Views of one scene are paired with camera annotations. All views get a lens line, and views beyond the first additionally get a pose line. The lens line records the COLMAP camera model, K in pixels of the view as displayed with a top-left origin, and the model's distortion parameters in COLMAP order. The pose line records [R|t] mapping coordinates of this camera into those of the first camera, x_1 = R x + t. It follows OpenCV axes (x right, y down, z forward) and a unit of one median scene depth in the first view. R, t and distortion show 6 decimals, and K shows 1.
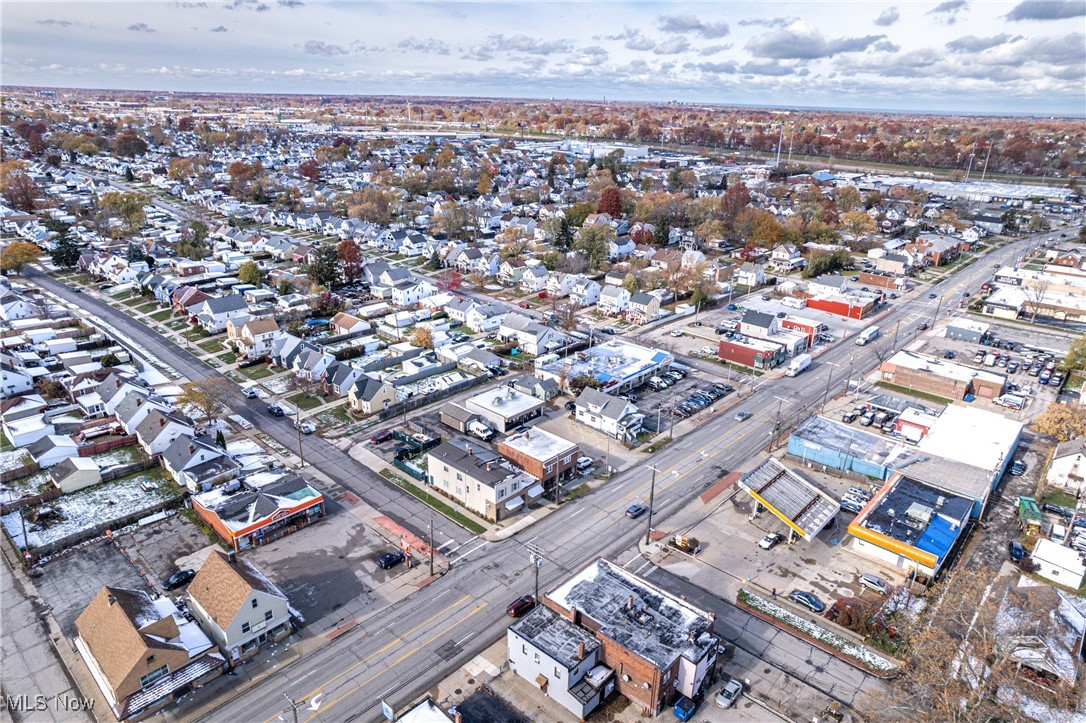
lens RADIAL K [[694.7, 0, 547.0], [0, 694.7, 362.8], [0, 0, 1]] dist [-0.037316, 0.002345]
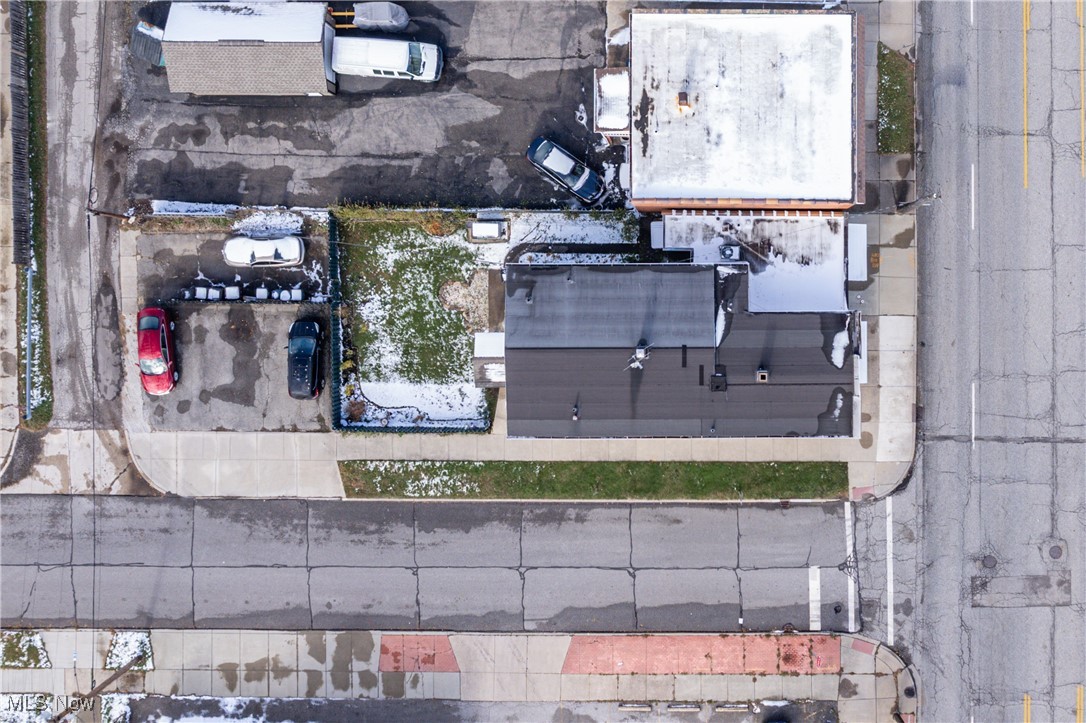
lens RADIAL K [[694.7, 0, 547.0], [0, 694.7, 362.8], [0, 0, 1]] dist [-0.037316, 0.002345]
pose [[0.742956, -0.668209, -0.038895, -0.127091], [0.266132, 0.241584, 0.933172, -0.101406], [-0.614158, -0.703657, 0.357318, 0.858082]]
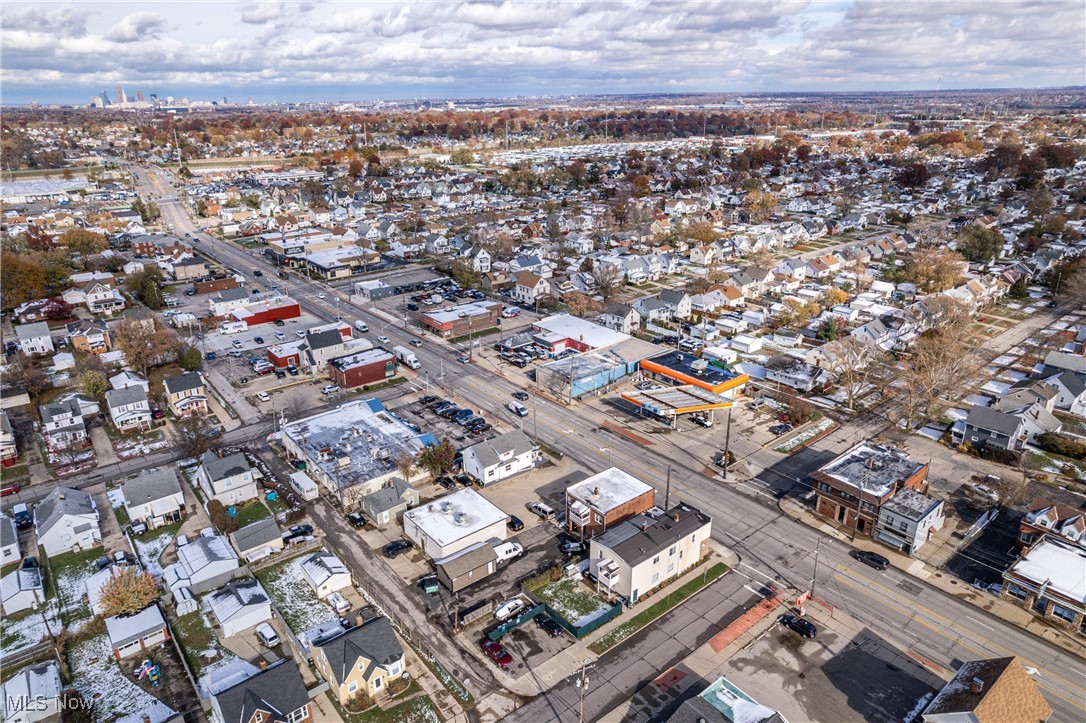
lens RADIAL K [[694.7, 0, 547.0], [0, 694.7, 362.8], [0, 0, 1]] dist [-0.037316, 0.002345]
pose [[0.148766, -0.383903, 0.911311, -0.741954], [0.370633, 0.876034, 0.308539, -0.316045], [-0.916788, 0.291862, 0.272611, 0.753528]]
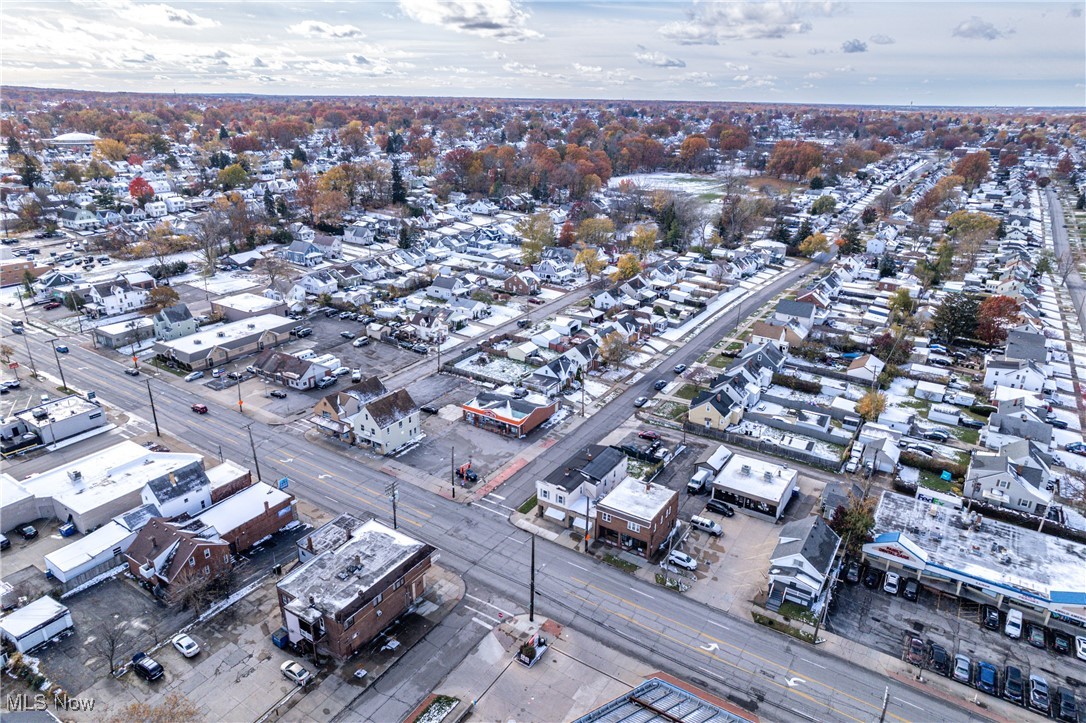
lens RADIAL K [[694.7, 0, 547.0], [0, 694.7, 362.8], [0, 0, 1]] dist [-0.037316, 0.002345]
pose [[0.168010, 0.335953, -0.926773, 0.703840], [-0.365912, 0.894224, 0.257820, -0.214013], [0.915358, 0.295802, 0.273168, 0.574714]]
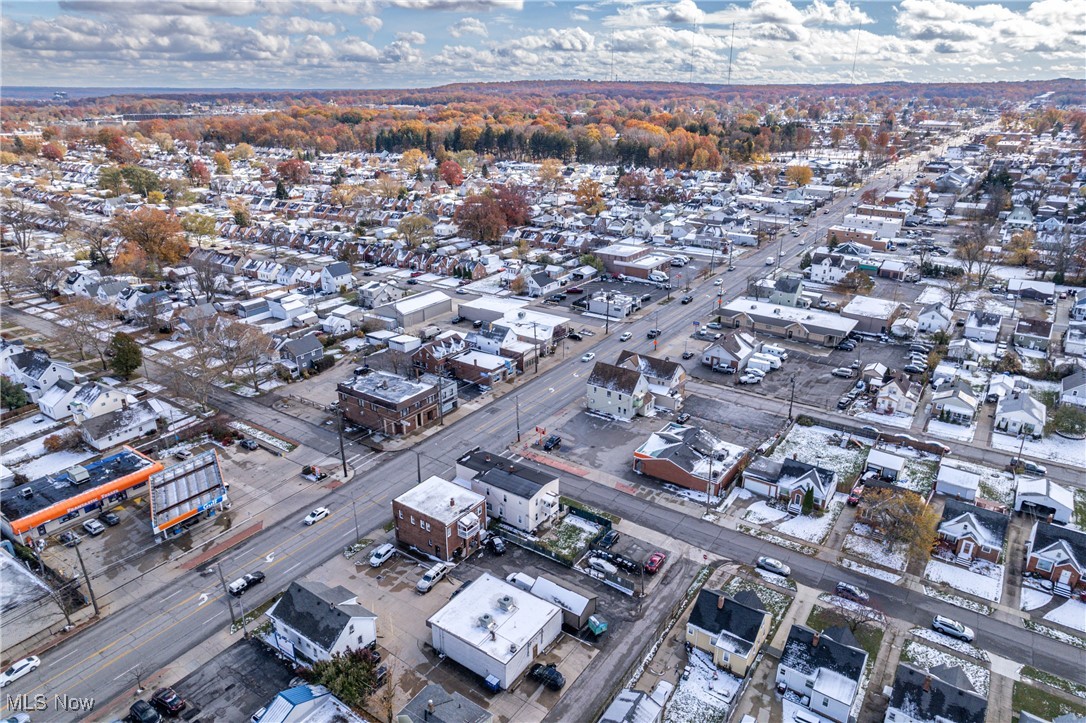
lens RADIAL K [[694.7, 0, 547.0], [0, 694.7, 362.8], [0, 0, 1]] dist [-0.037316, 0.002345]
pose [[-0.990995, 0.020988, -0.132242, -0.033066], [-0.075187, 0.730000, 0.679299, -0.572454], [0.110794, 0.683125, -0.721848, 1.456626]]
